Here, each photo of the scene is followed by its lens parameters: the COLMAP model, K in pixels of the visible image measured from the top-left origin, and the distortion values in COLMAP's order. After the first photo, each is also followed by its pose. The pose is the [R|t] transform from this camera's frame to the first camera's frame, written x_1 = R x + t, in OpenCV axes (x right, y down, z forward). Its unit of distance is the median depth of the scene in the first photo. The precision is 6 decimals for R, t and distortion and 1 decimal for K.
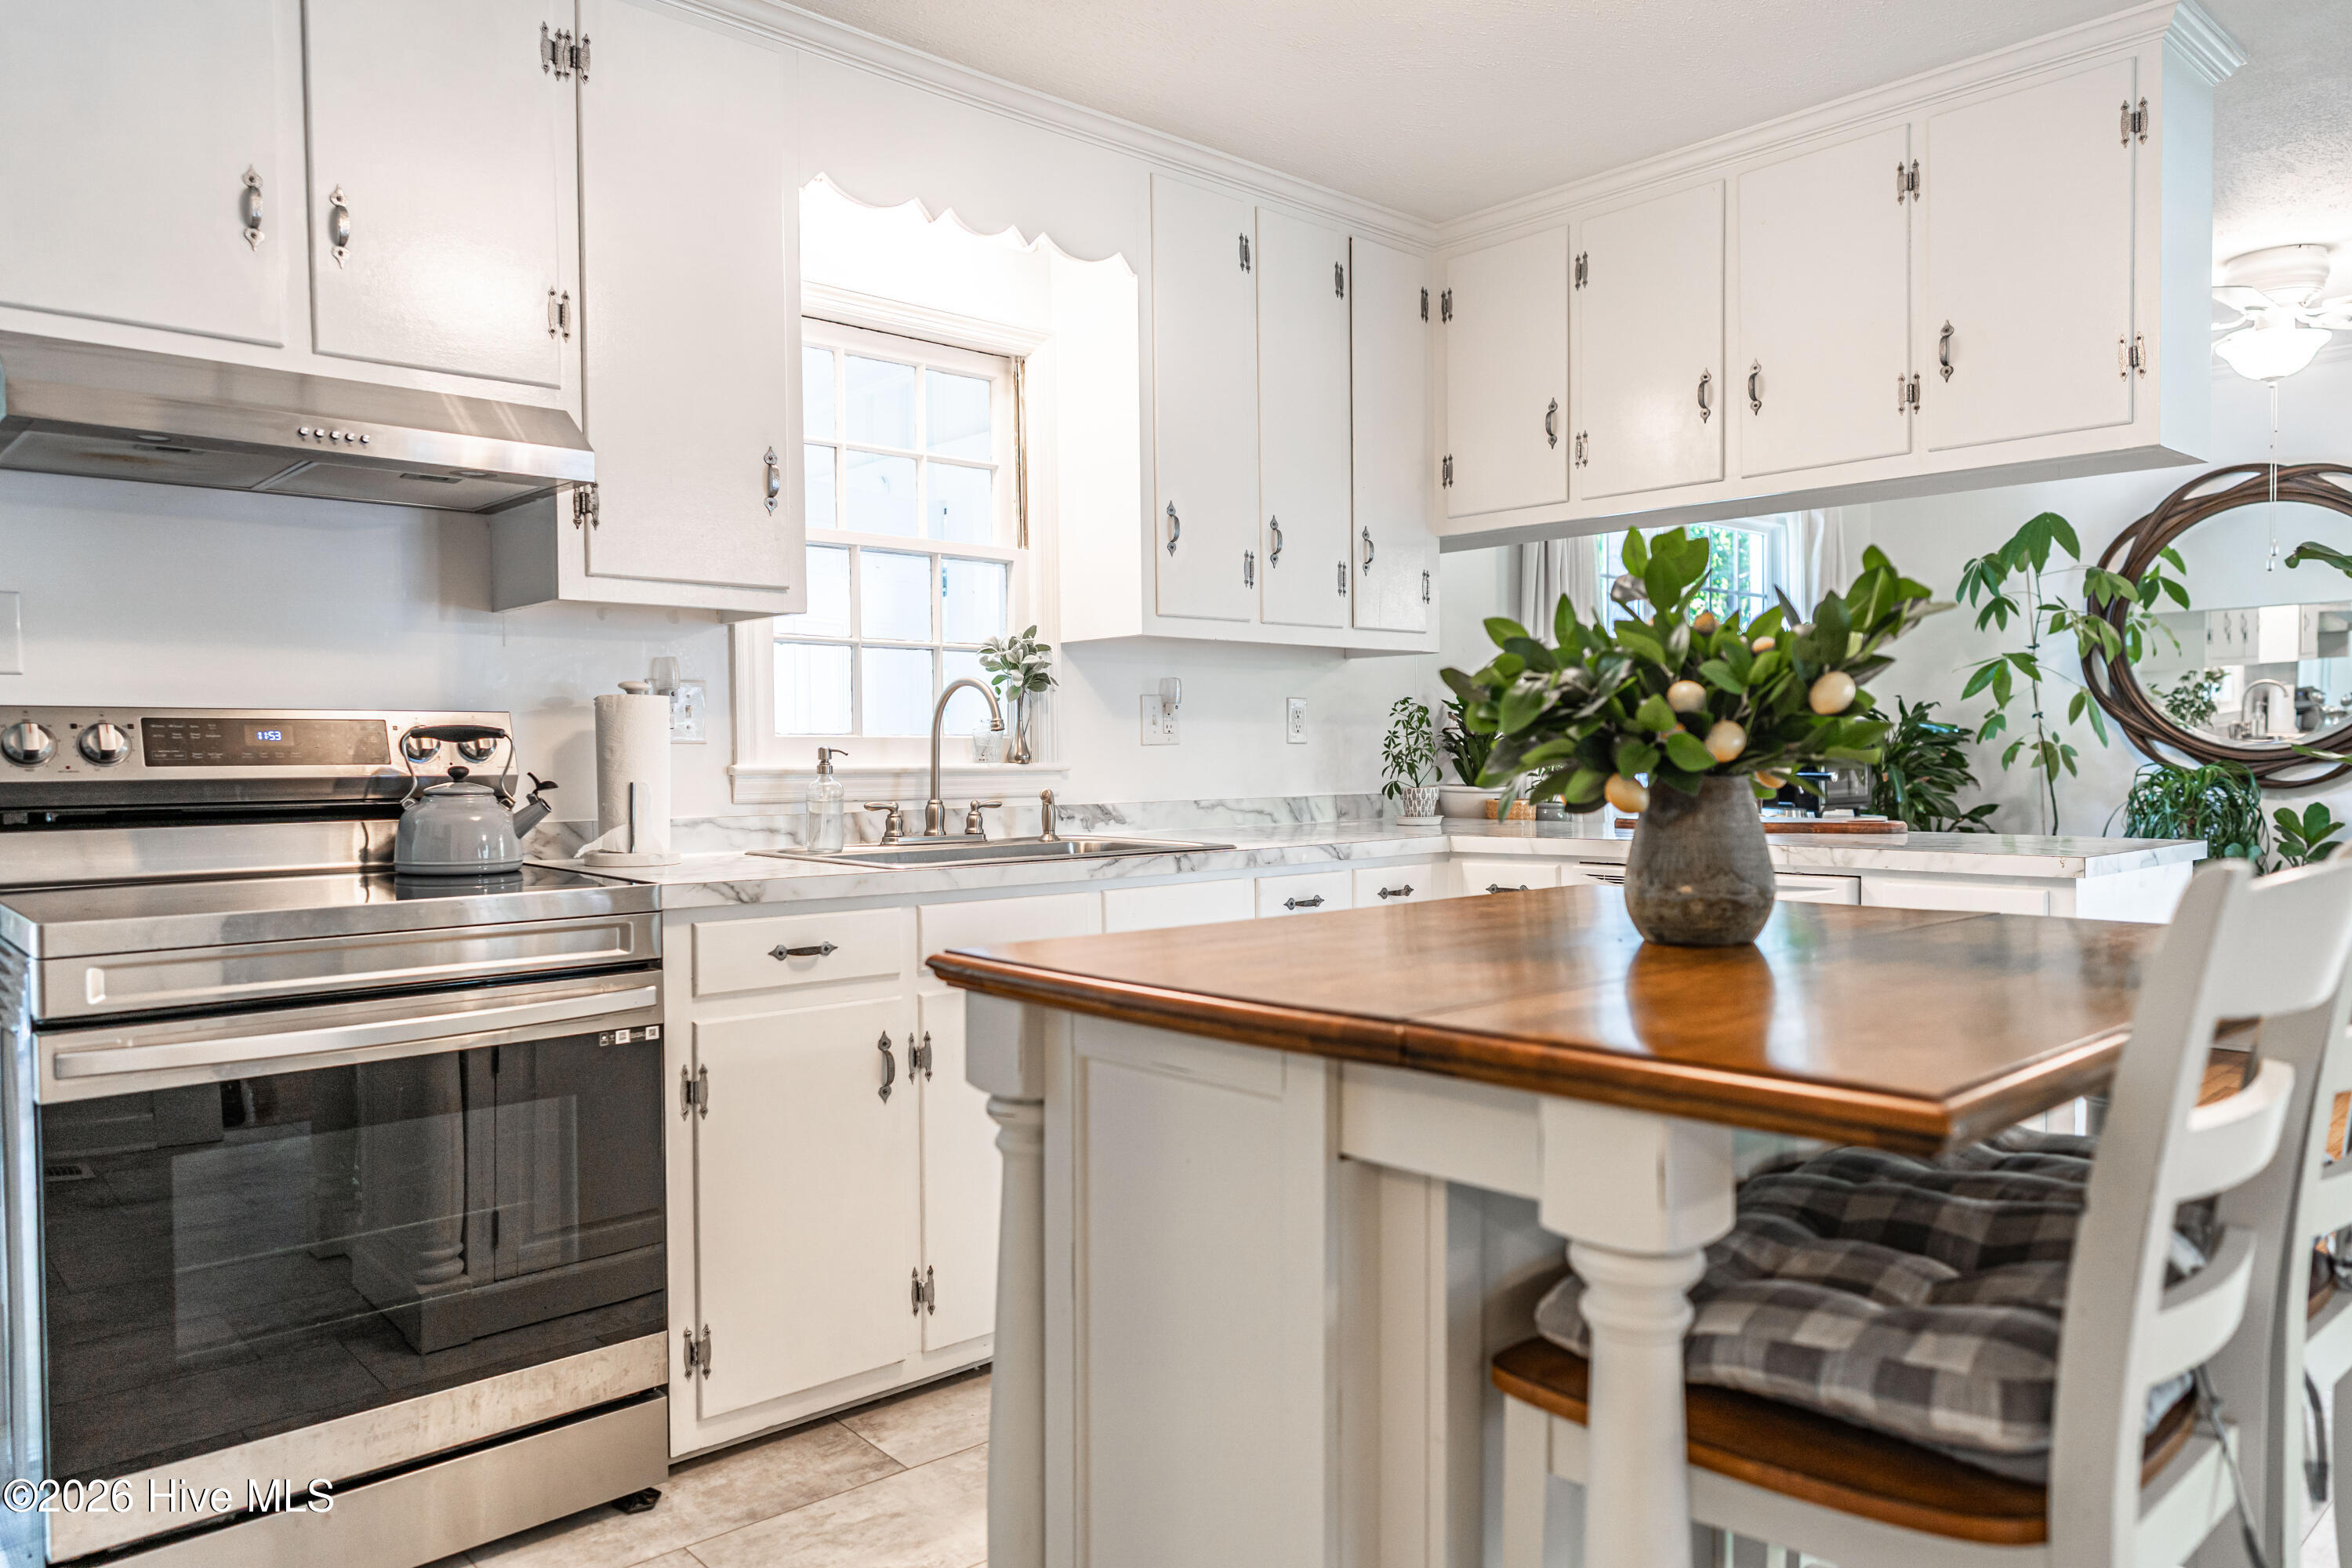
lens RADIAL K [[1620.6, 0, 1171.5], [0, 1620.6, 796.5], [0, 0, 1]] dist [0.008470, 0.000777]
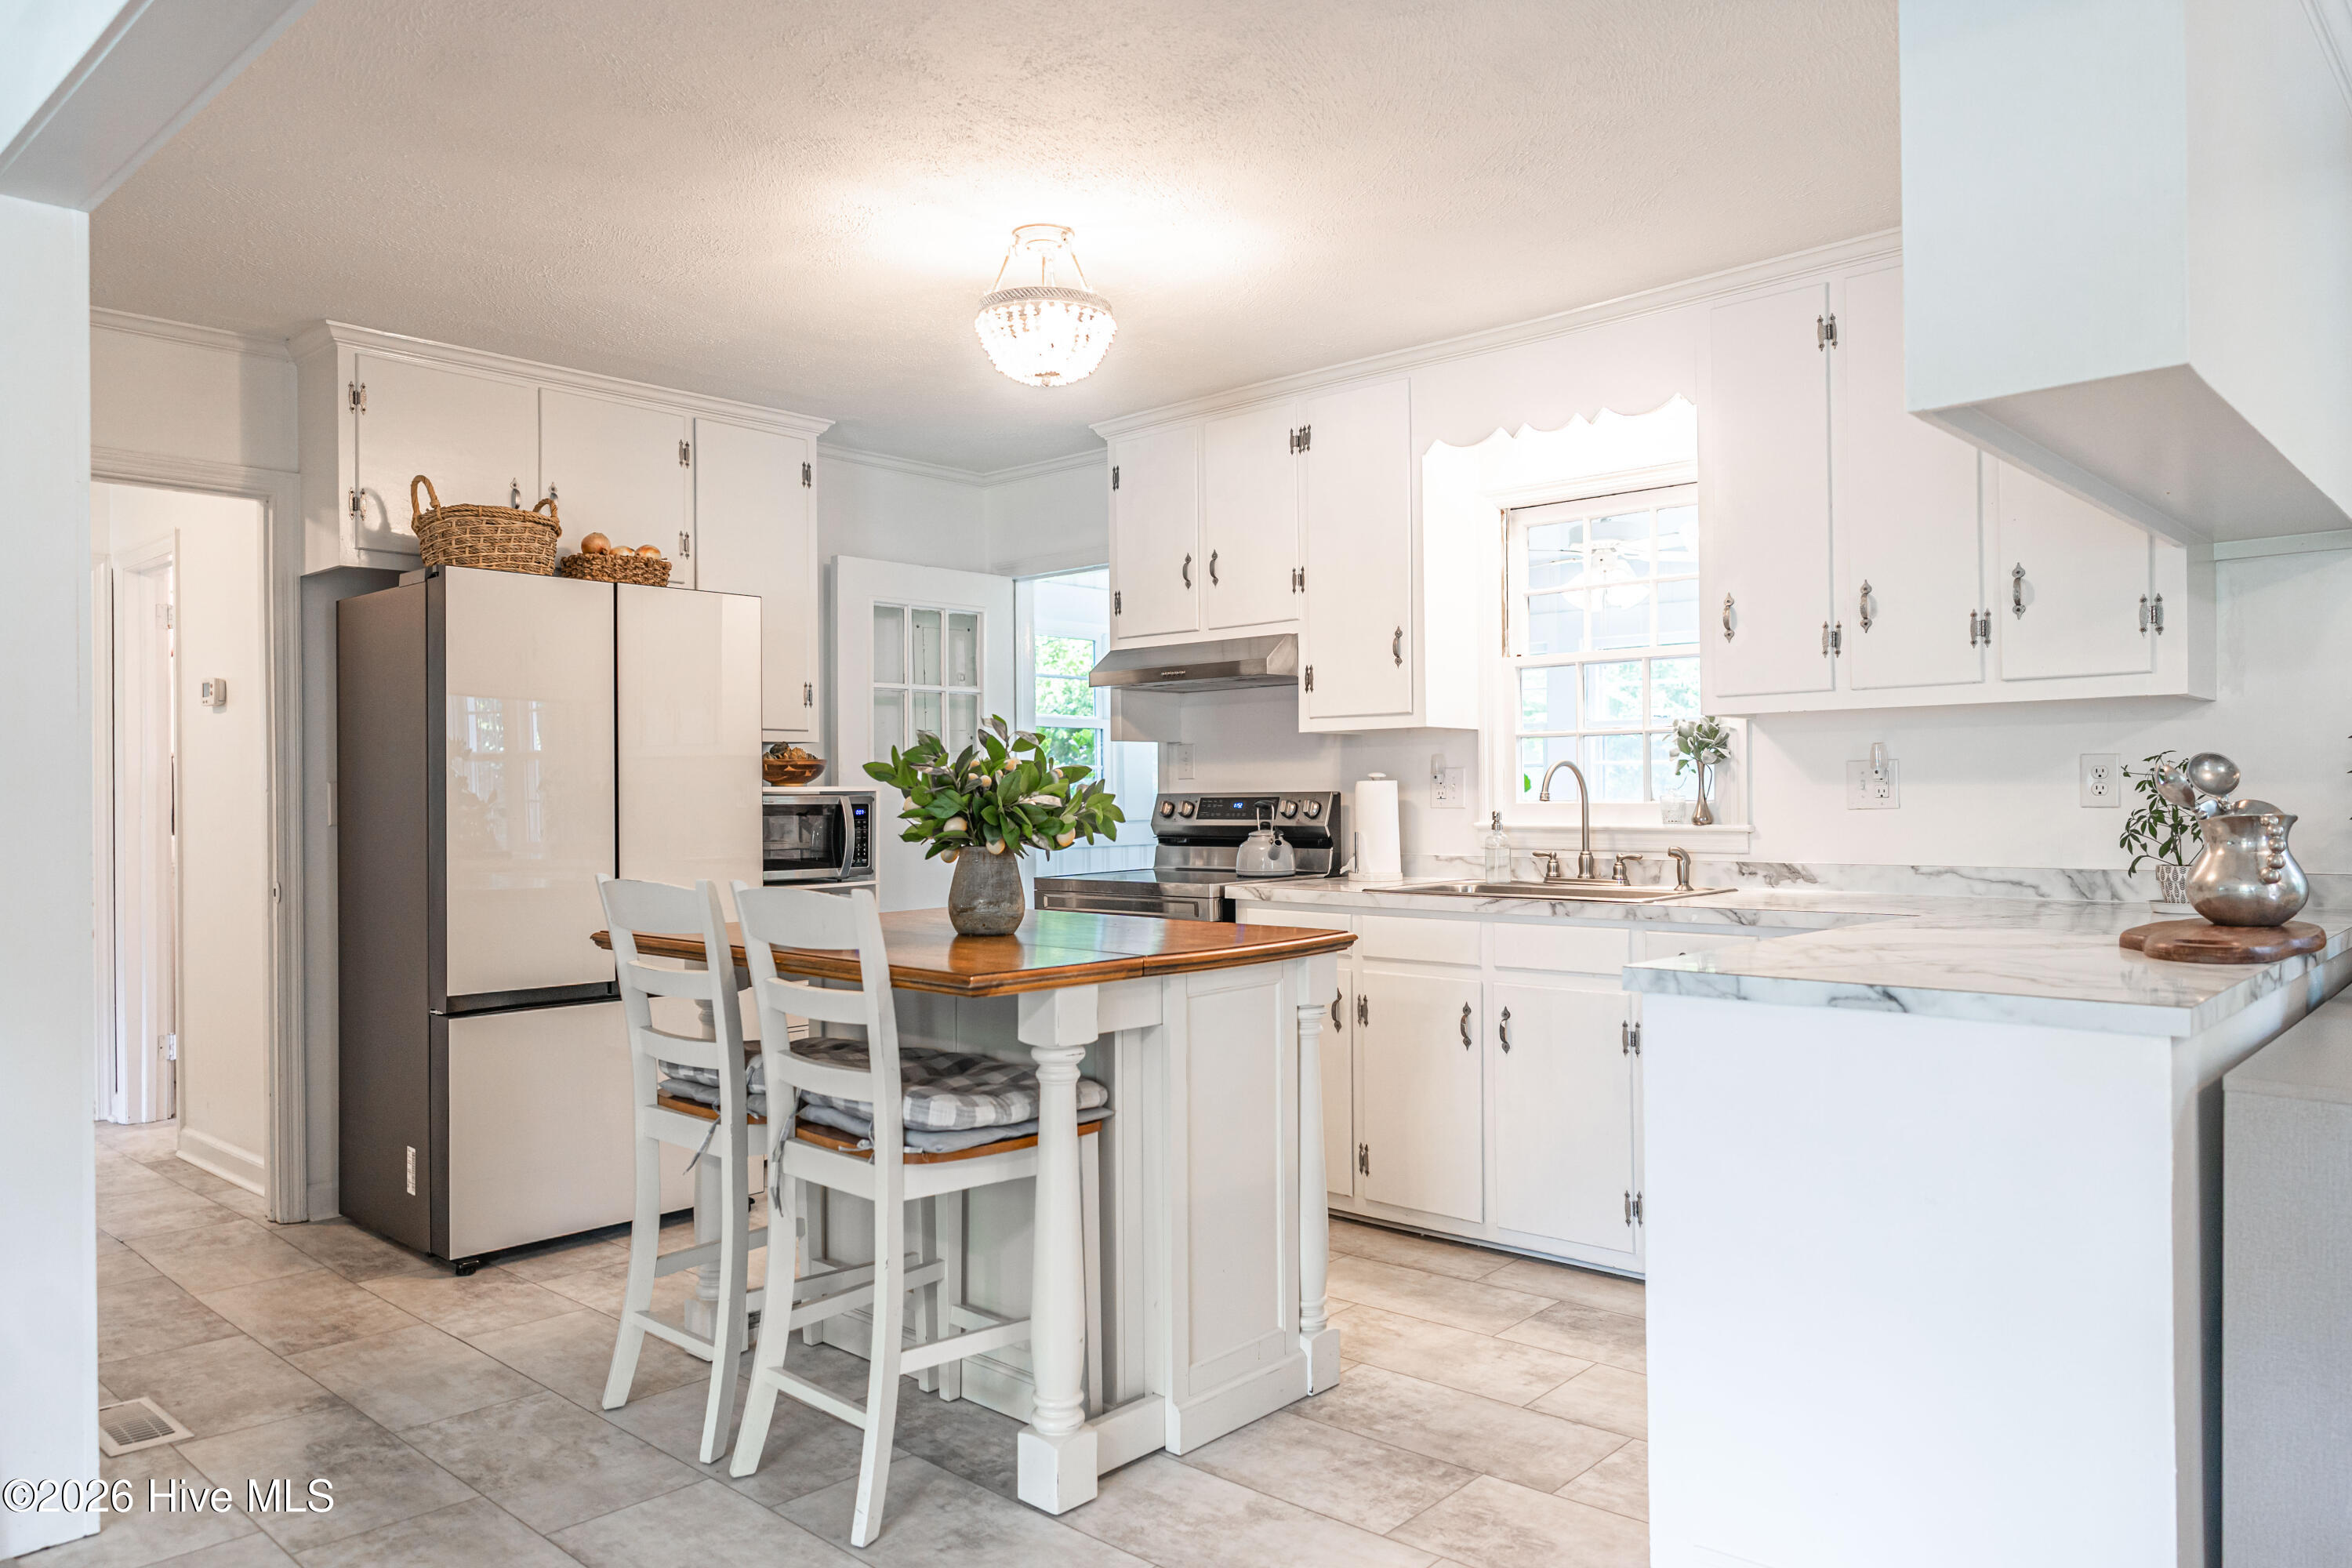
lens RADIAL K [[1600.5, 0, 1160.4], [0, 1600.5, 786.3], [0, 0, 1]] dist [-0.006500, -0.000684]
pose [[0.078265, -0.000612, -0.996932, 1.114347], [-0.019755, 0.999803, -0.002165, -0.040777], [0.996737, 0.019863, 0.078238, 0.547228]]
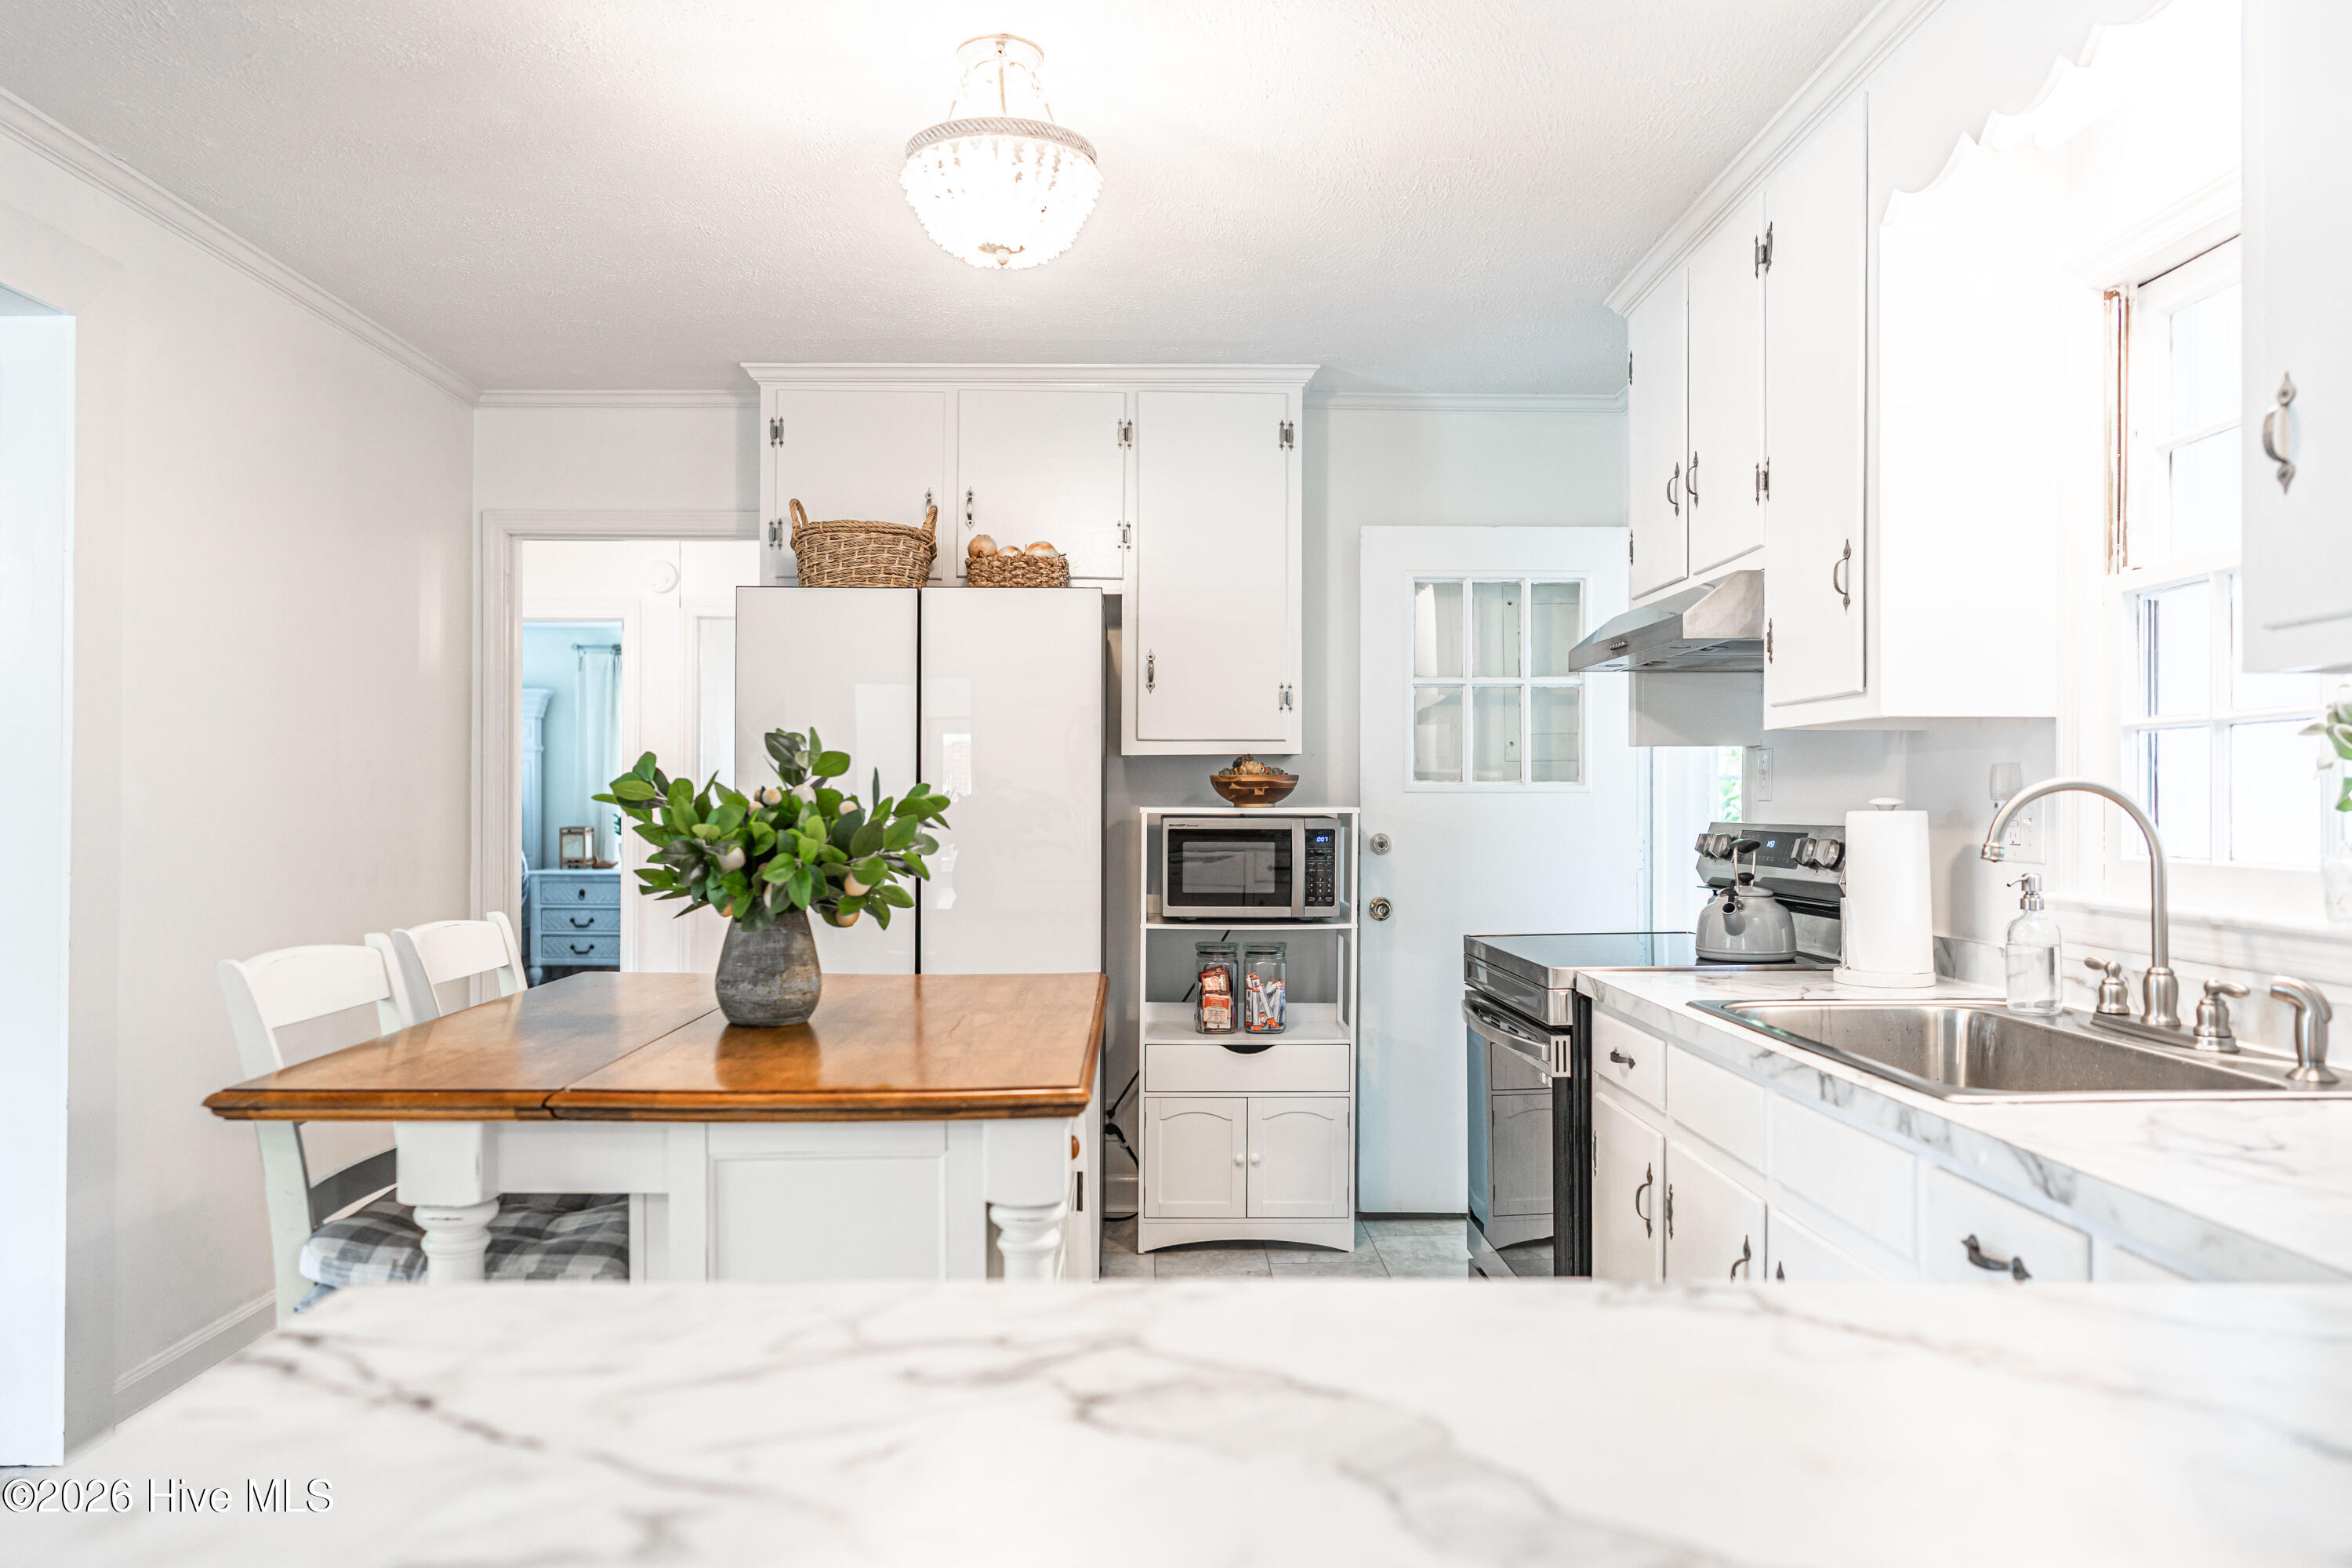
lens RADIAL K [[1588.1, 0, 1176.0], [0, 1588.1, 784.0], [0, 0, 1]] dist [-0.079288, 0.101564]
pose [[-0.675651, -0.003686, -0.737213, 0.558340], [-0.018100, 0.999769, 0.011589, -0.068679], [0.737000, 0.021173, -0.675561, 1.116161]]
